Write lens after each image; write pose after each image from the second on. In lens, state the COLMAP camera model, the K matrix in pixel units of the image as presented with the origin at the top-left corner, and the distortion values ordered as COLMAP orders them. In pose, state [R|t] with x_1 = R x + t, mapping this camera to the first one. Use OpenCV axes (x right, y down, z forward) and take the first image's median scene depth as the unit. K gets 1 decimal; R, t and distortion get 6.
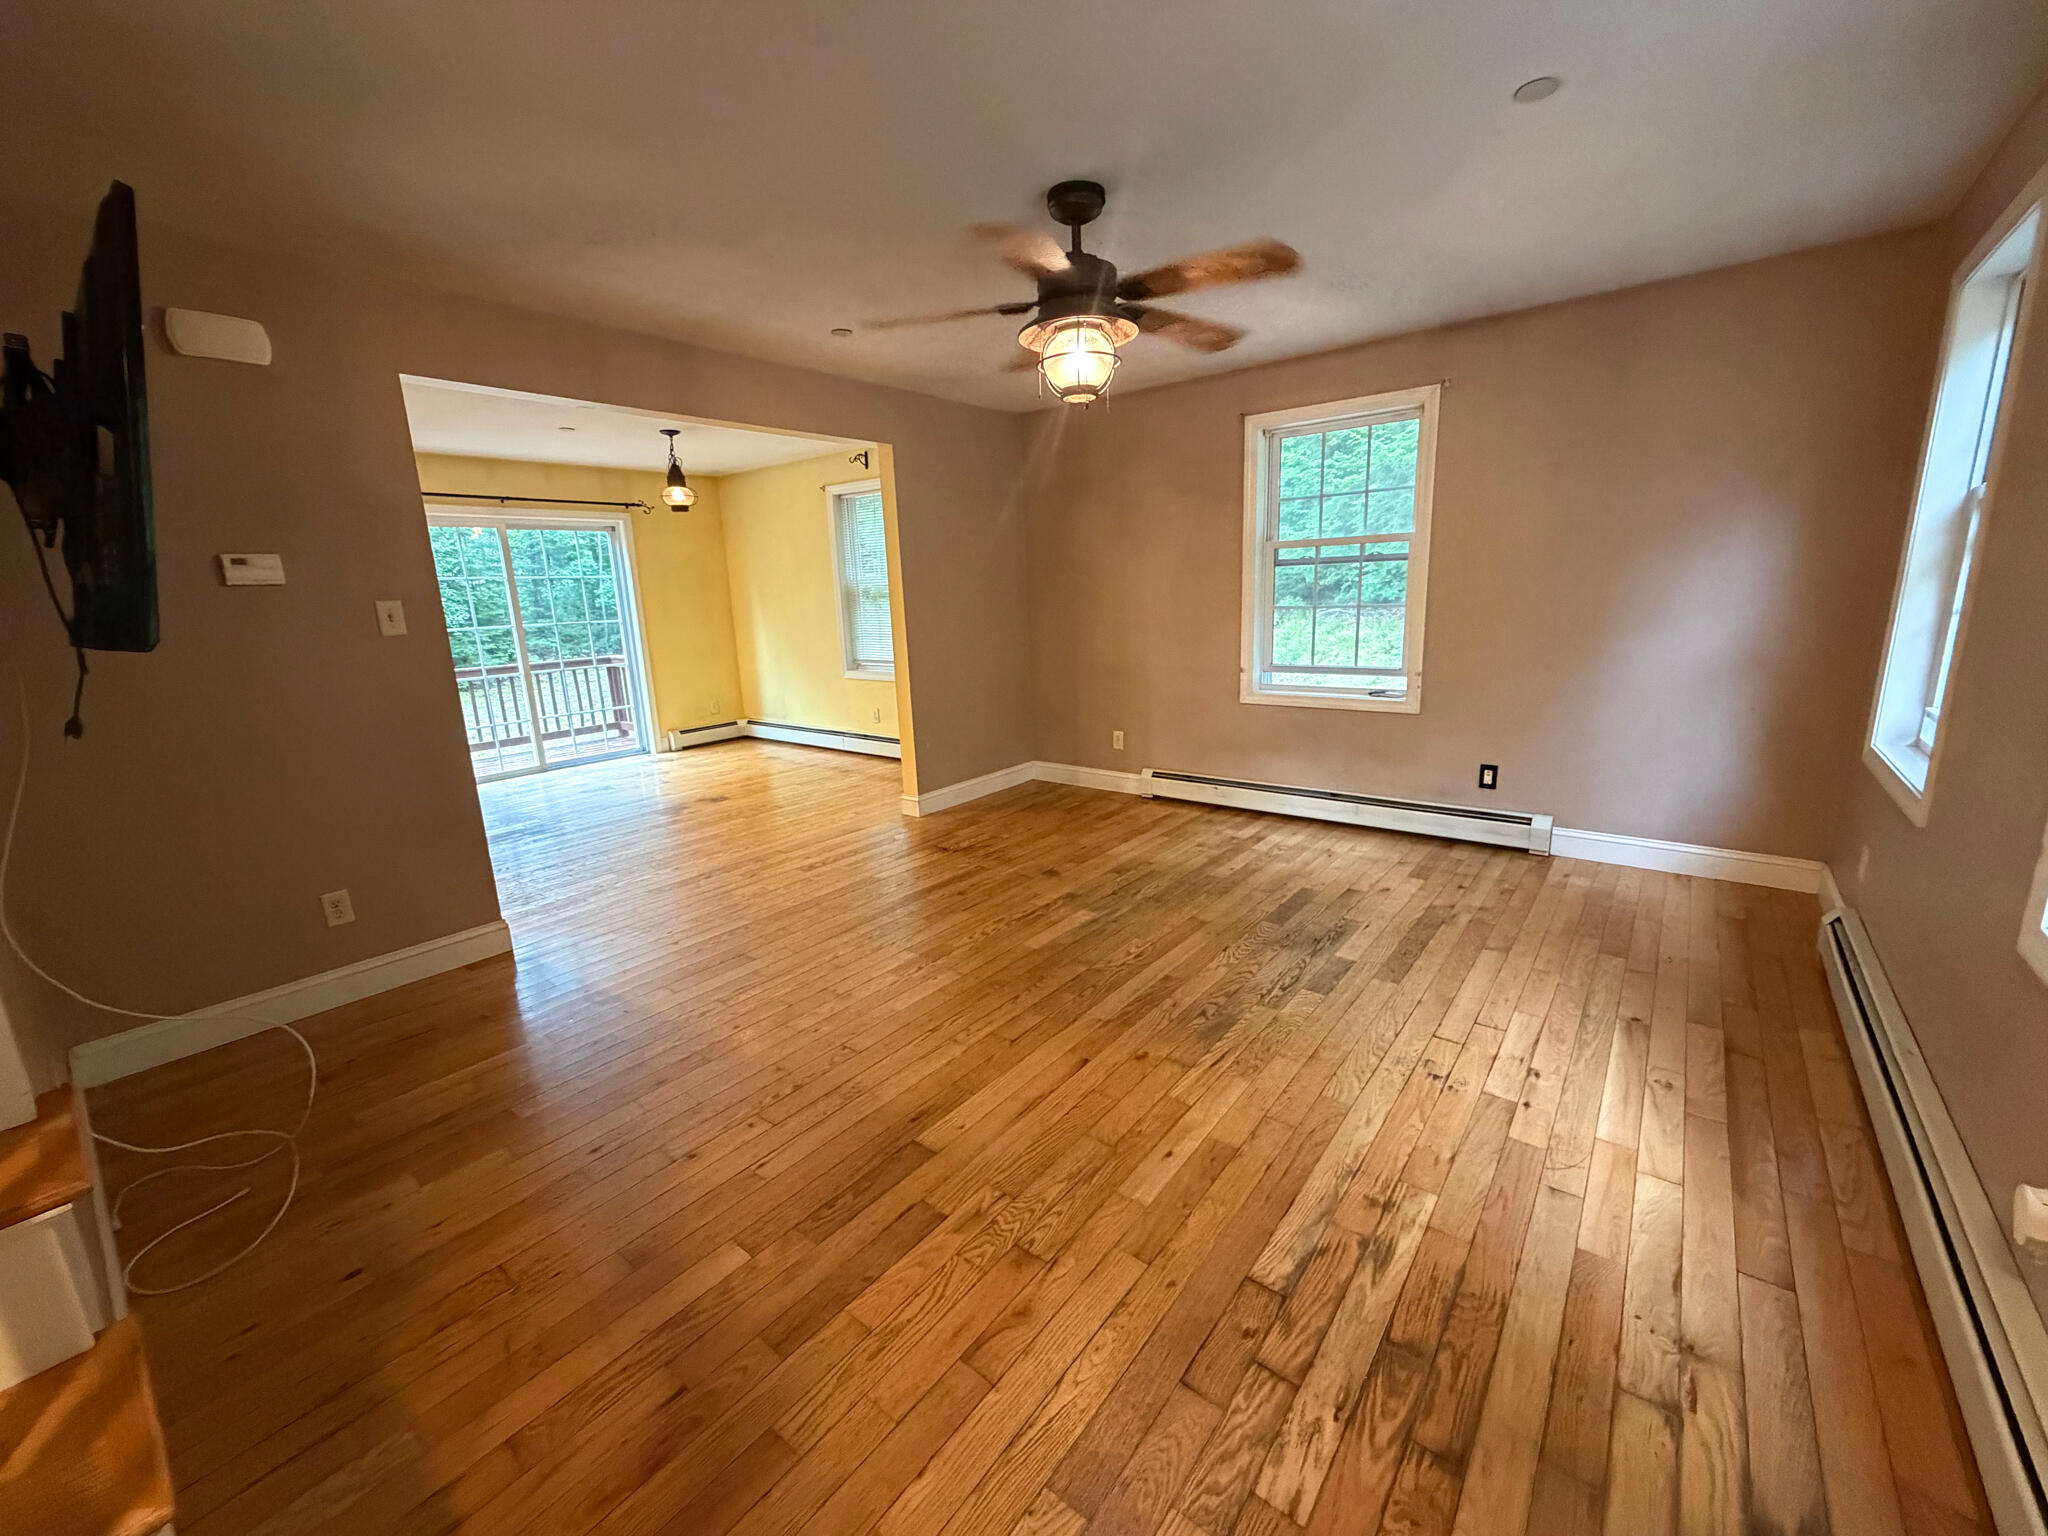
lens RADIAL K [[817.2, 0, 1021.7], [0, 817.2, 769.1], [0, 0, 1]] dist [-0.000534, 0.000451]
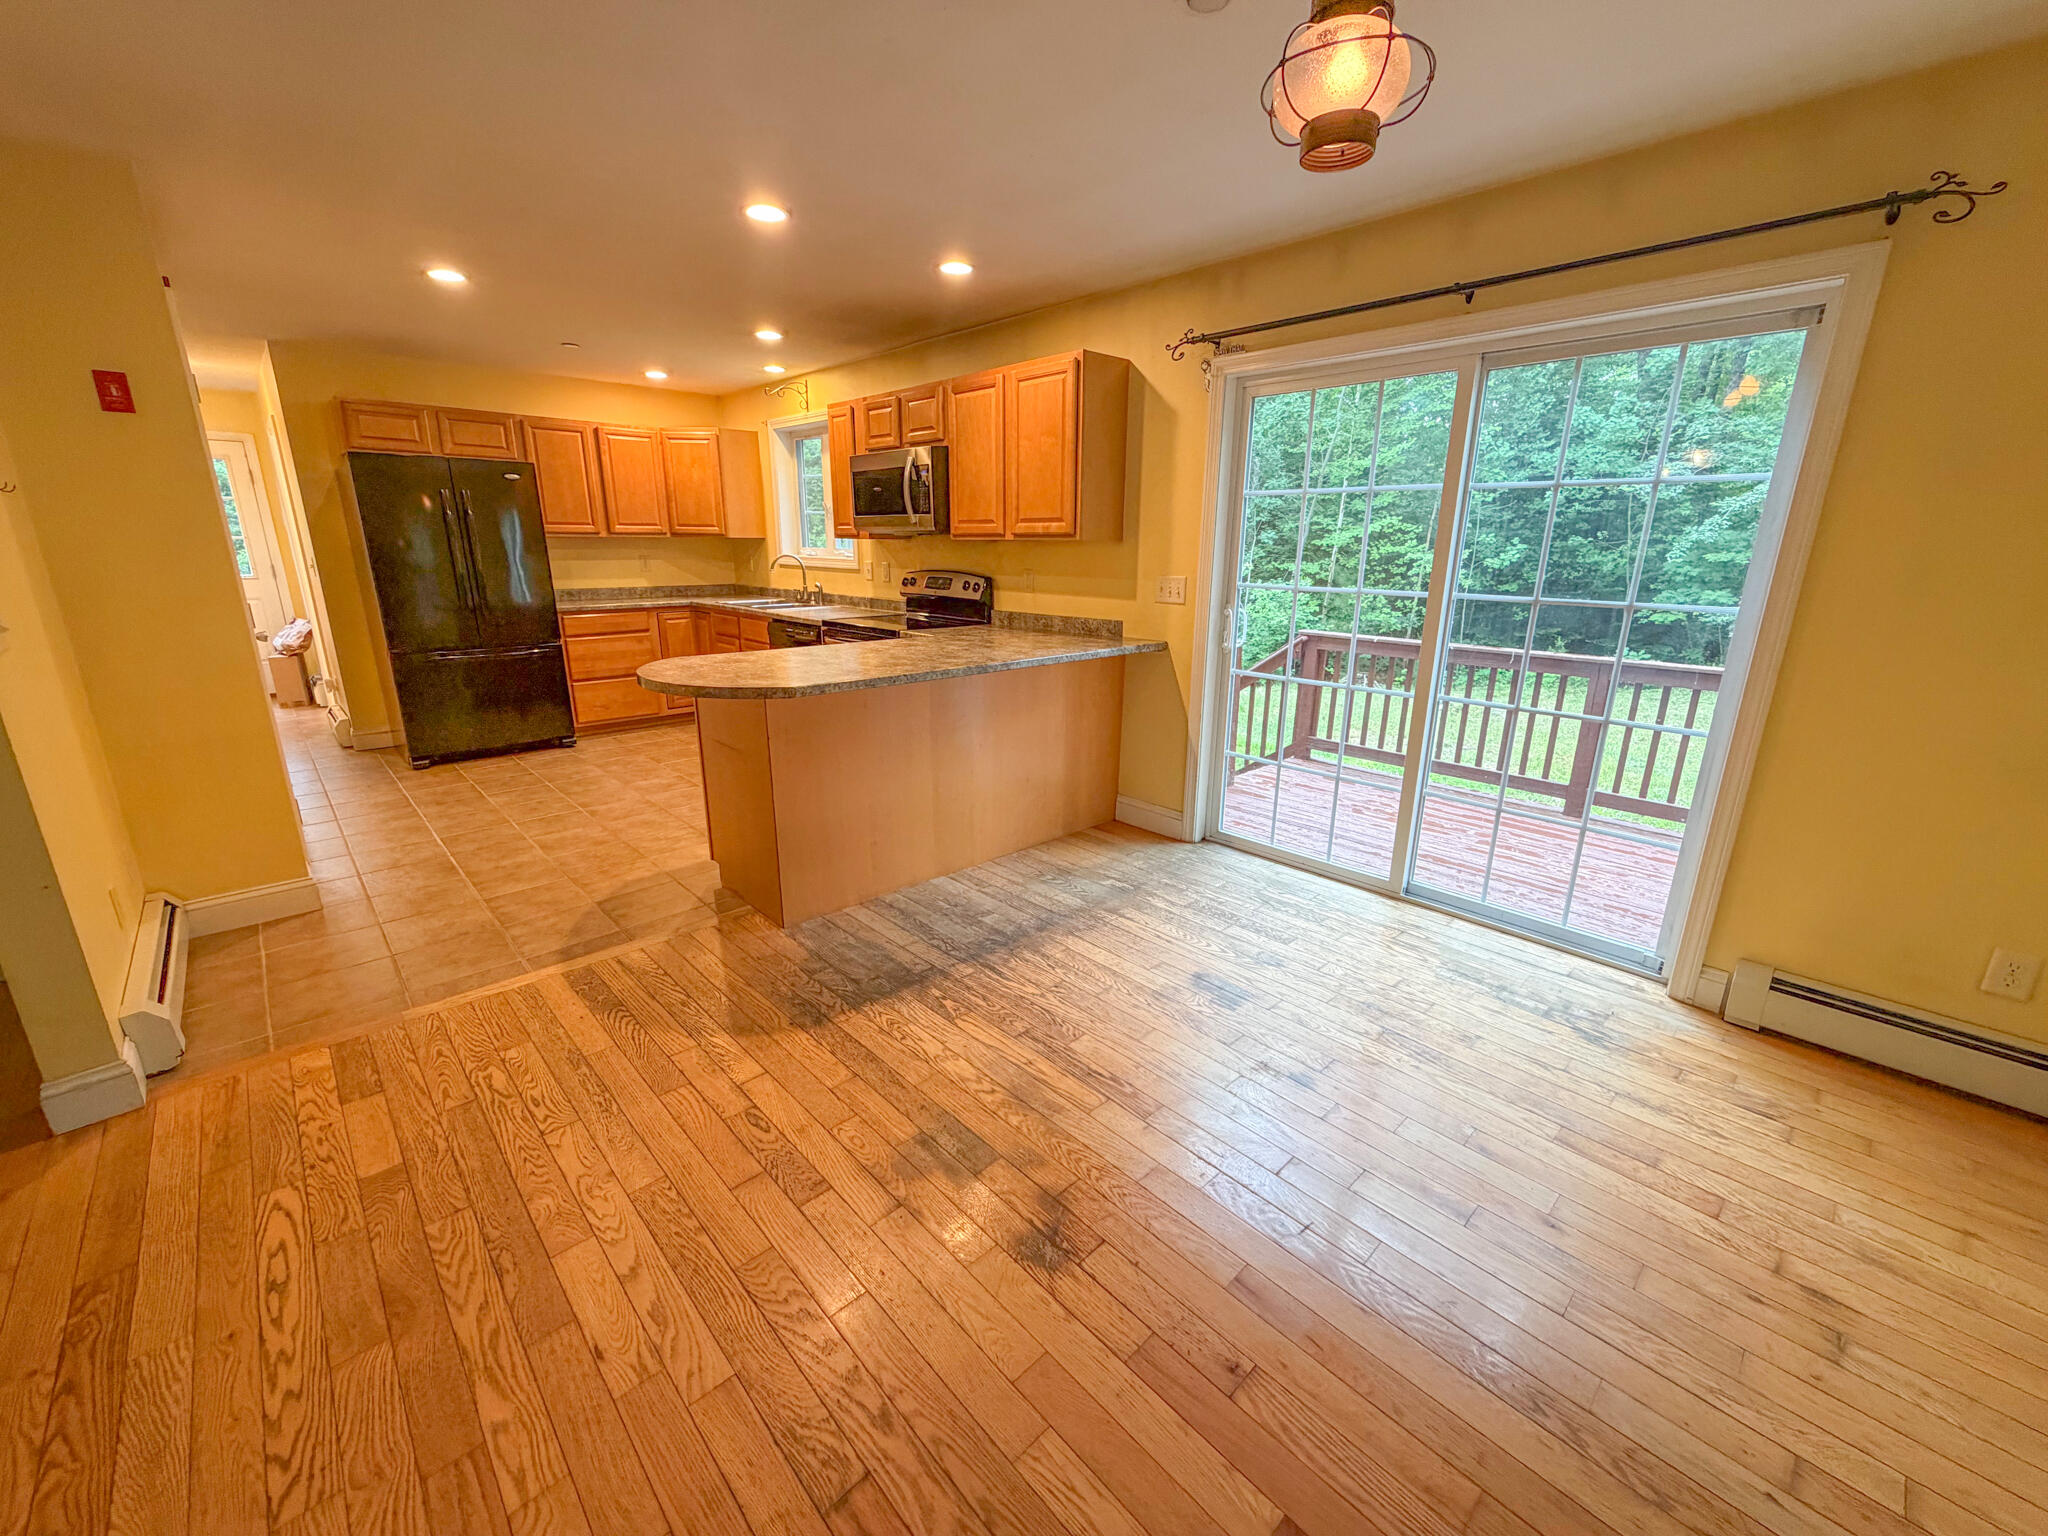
lens RADIAL K [[817.2, 0, 1024.8], [0, 817.2, 771.5], [0, 0, 1]] dist [-0.000534, 0.000451]
pose [[-0.138970, 0.308349, -0.941068, -0.120939], [-0.221105, 0.916639, 0.332995, -0.180736], [0.965298, 0.254351, -0.059208, 0.813399]]
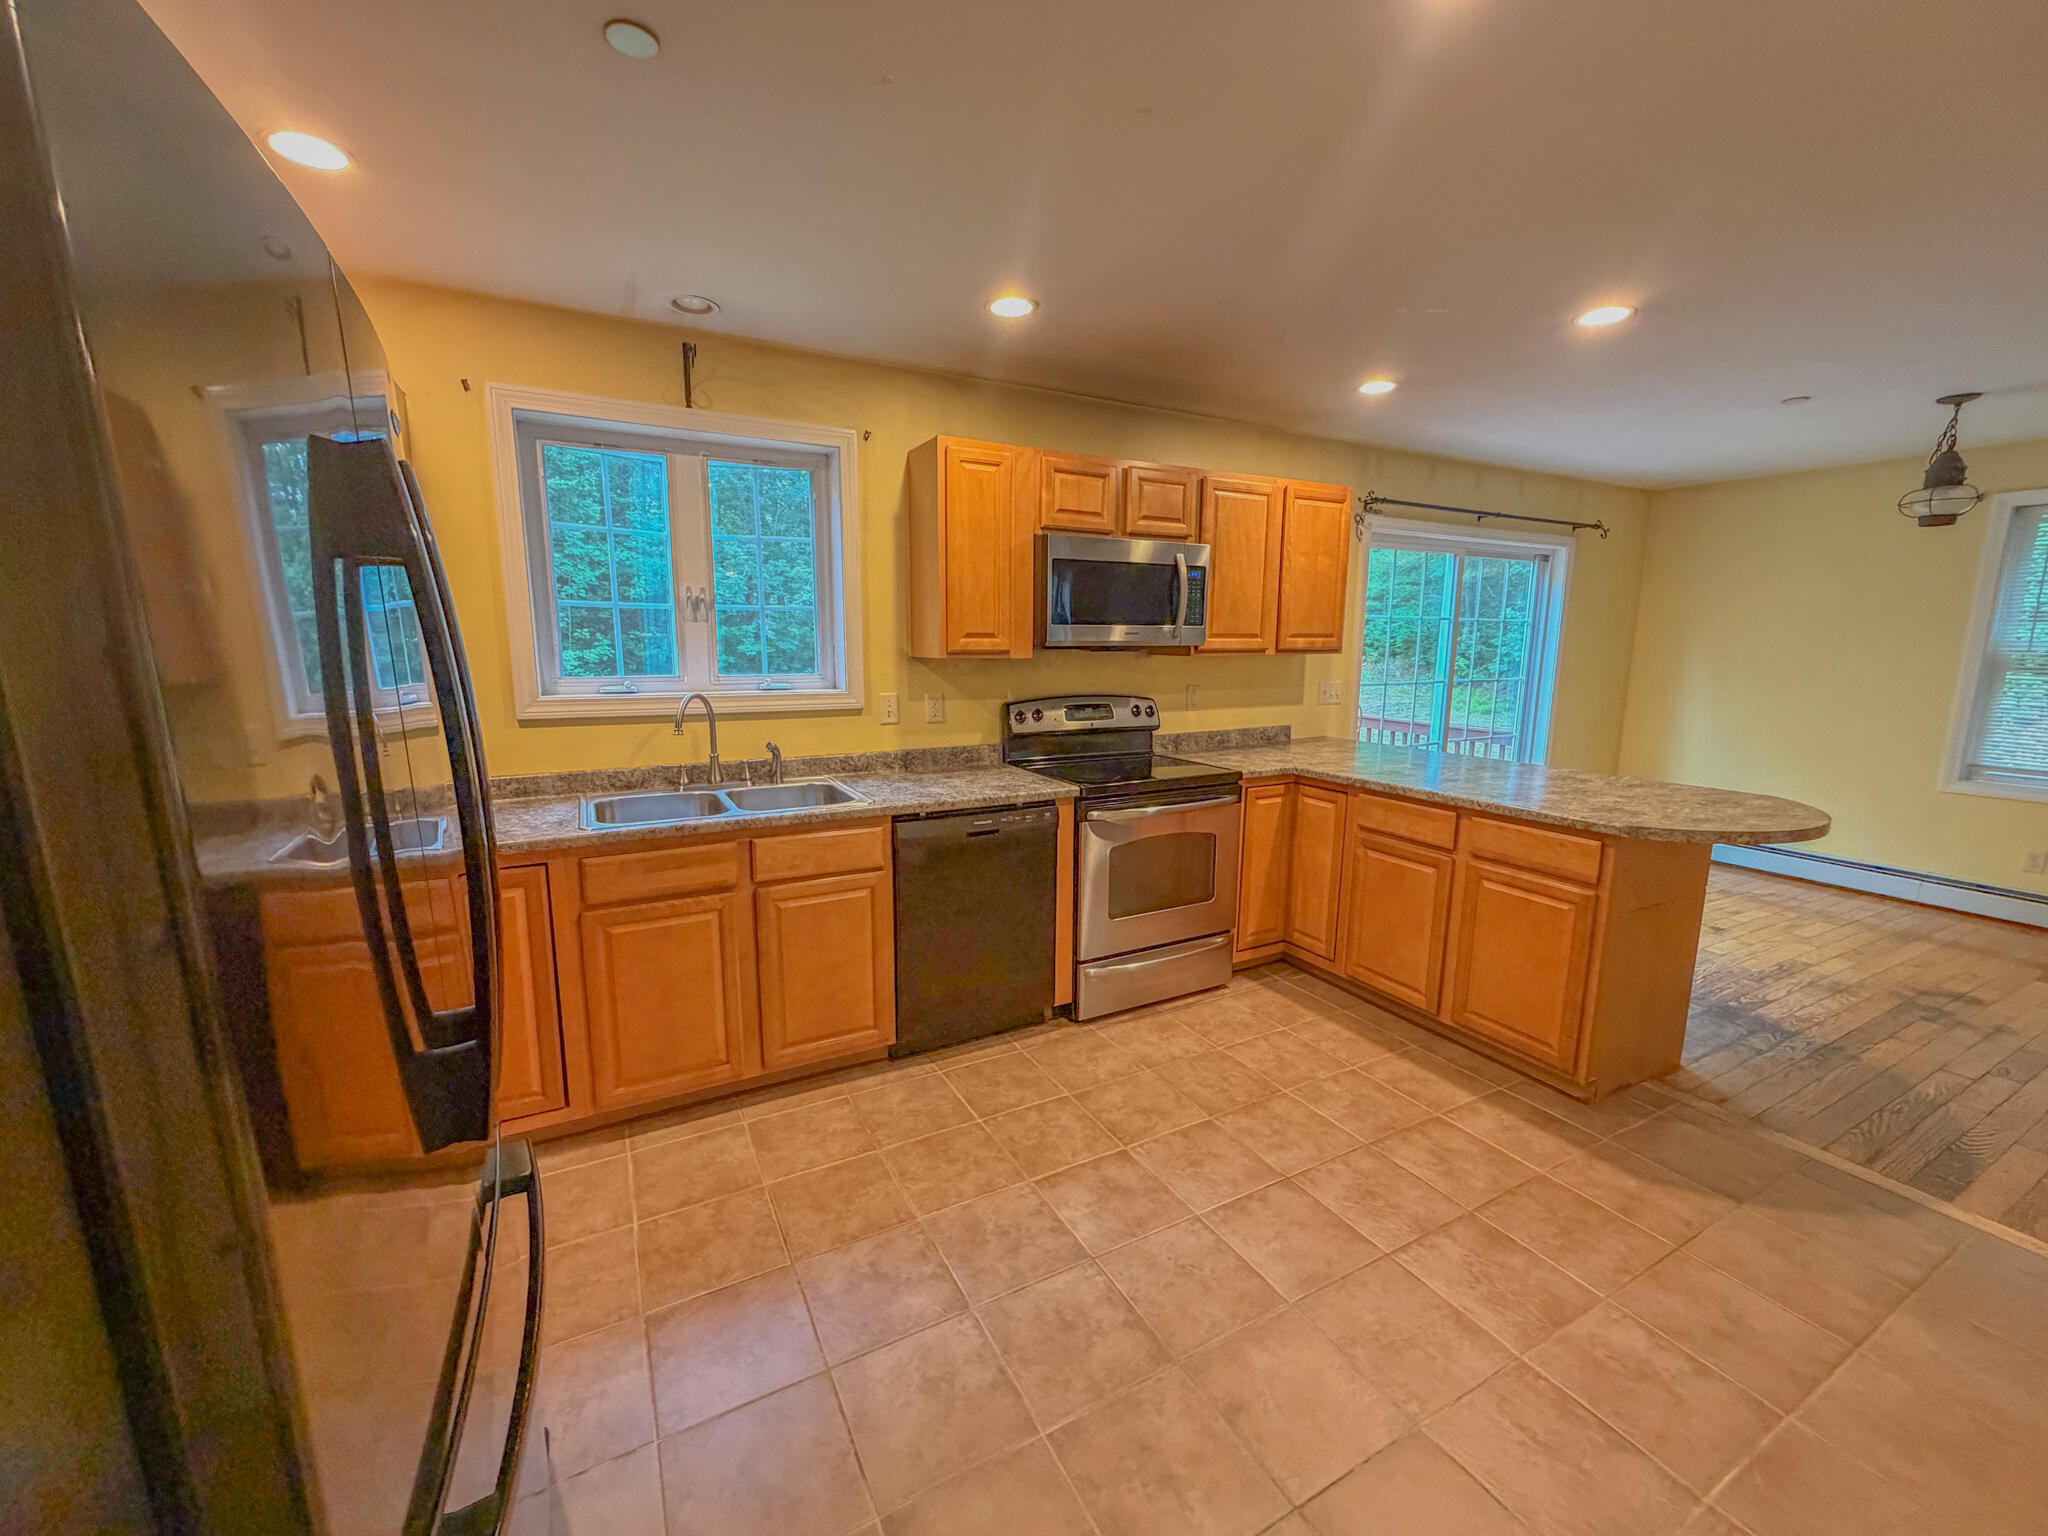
lens RADIAL K [[817.2, 0, 1021.7], [0, 817.2, 769.5], [0, 0, 1]] dist [-0.000534, 0.000451]
pose [[0.918308, 0.109361, -0.380461, -0.668188], [-0.129270, 0.991239, -0.027091, -0.019410], [0.374165, 0.074060, 0.924400, 0.147360]]
